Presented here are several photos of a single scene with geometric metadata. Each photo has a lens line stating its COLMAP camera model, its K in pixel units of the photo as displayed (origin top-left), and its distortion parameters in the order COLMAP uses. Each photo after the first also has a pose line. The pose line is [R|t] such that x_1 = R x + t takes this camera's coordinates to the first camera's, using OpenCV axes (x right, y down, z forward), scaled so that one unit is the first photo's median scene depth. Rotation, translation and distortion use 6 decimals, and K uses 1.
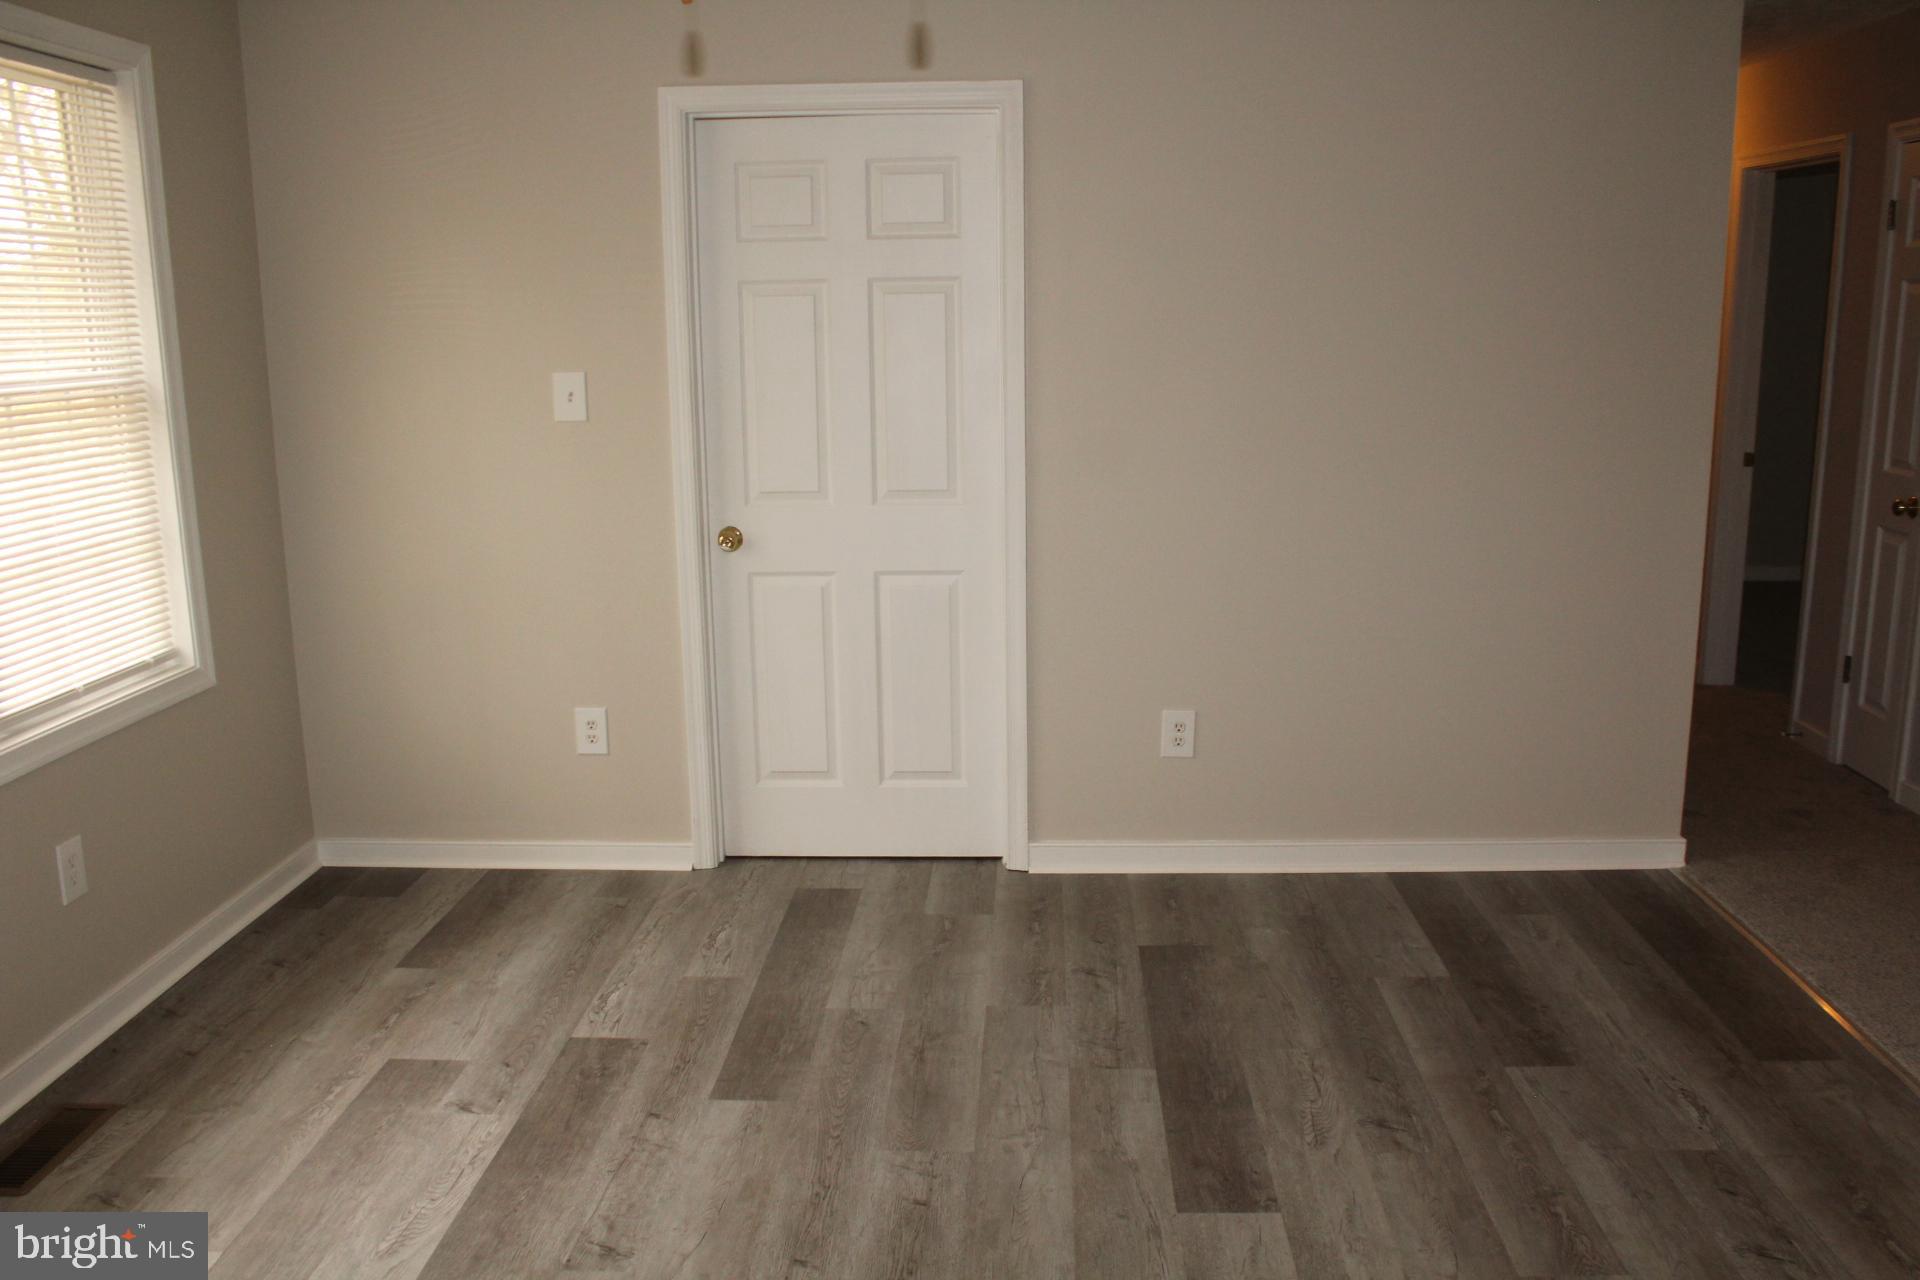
lens RADIAL K [[1609.8, 0, 970.1], [0, 1609.8, 661.6], [0, 0, 1]] dist [-0.171726, 0.146900]
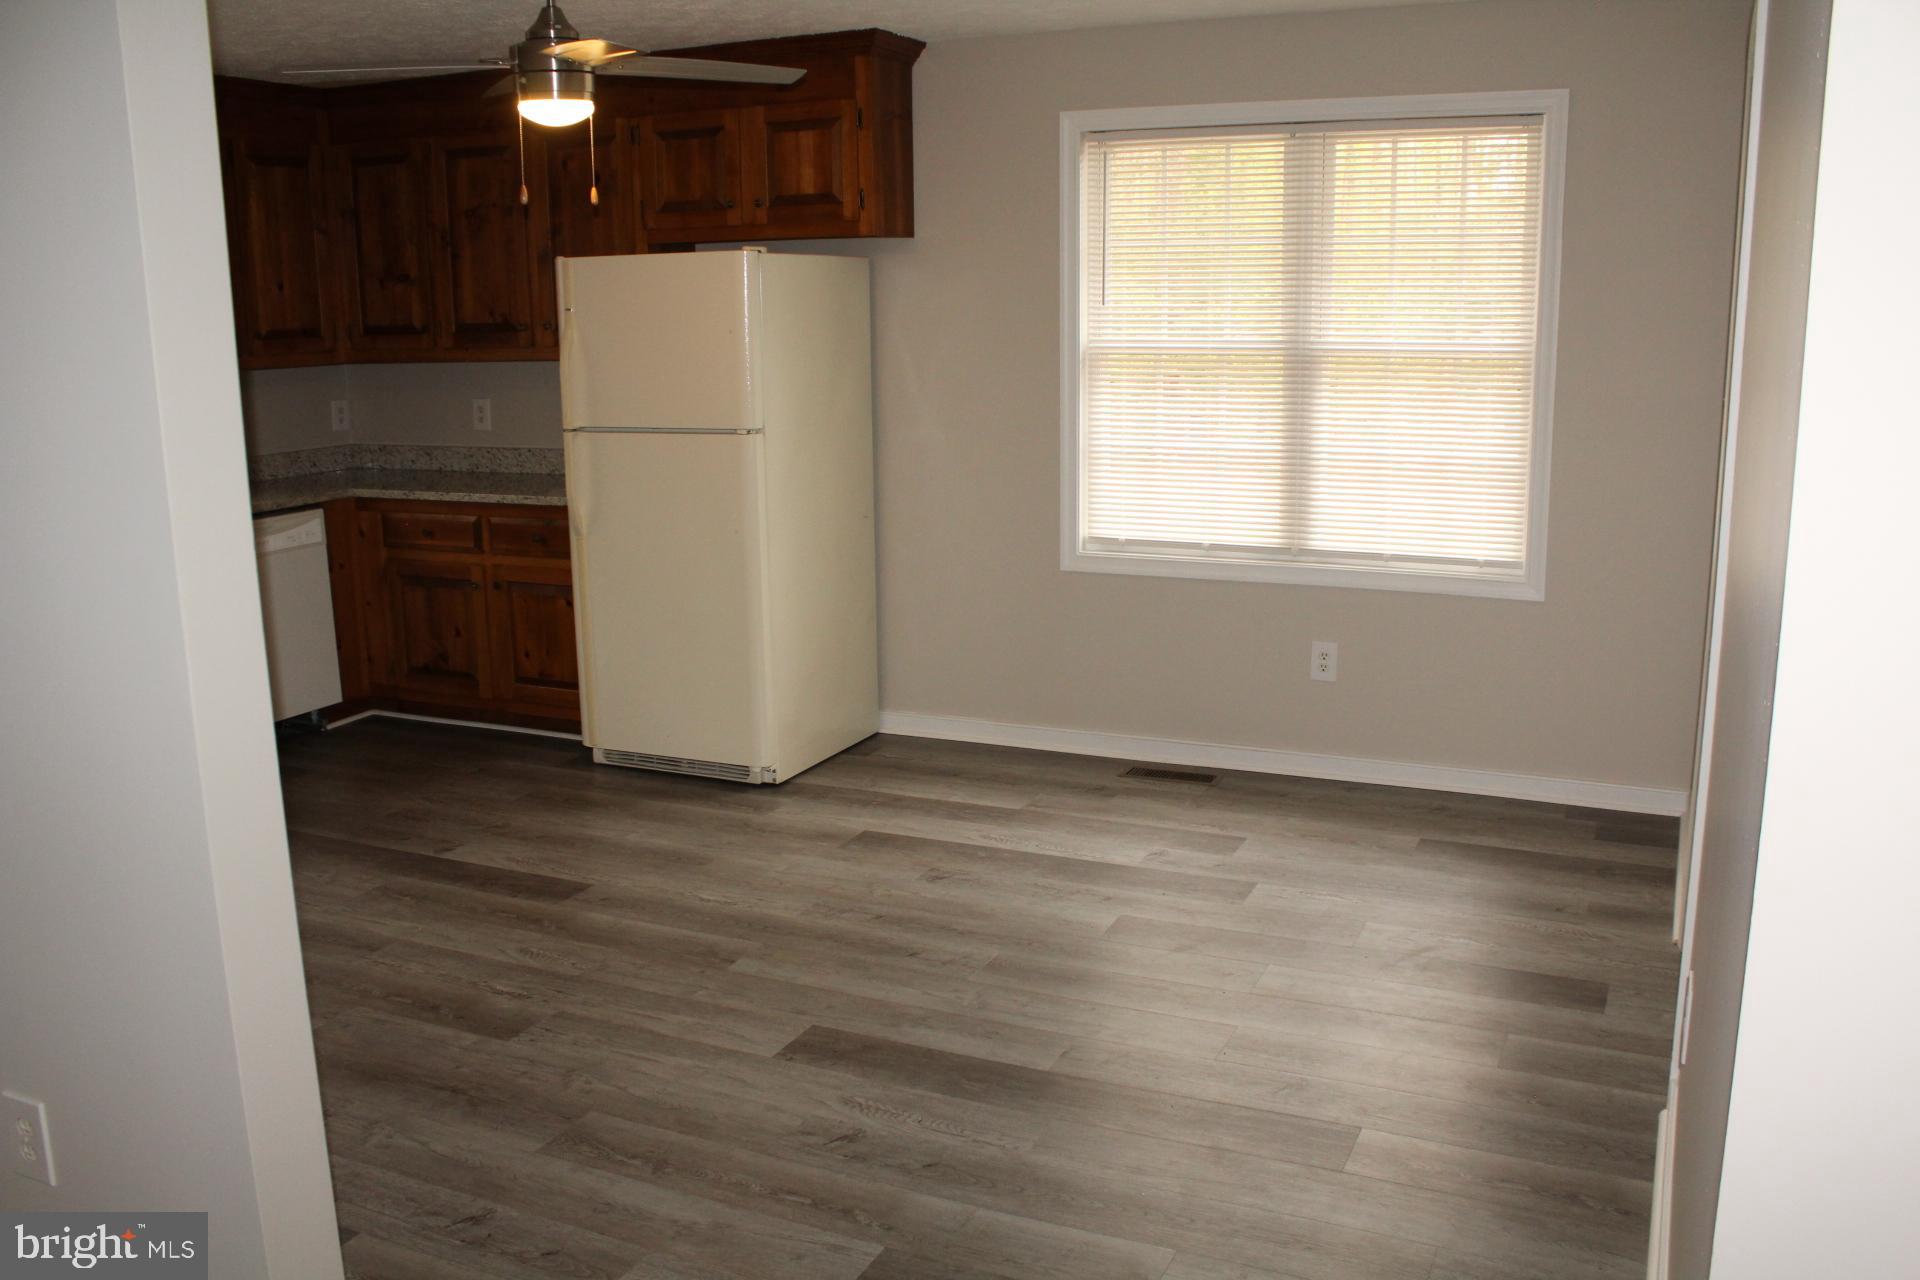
lens RADIAL K [[1609.8, 0, 970.1], [0, 1609.8, 661.6], [0, 0, 1]] dist [-0.171726, 0.146900]
pose [[-0.369314, 0.222338, -0.902315, 1.050410], [-0.181382, 0.935037, 0.304640, -0.305434], [0.911432, 0.276172, -0.304995, 1.261791]]
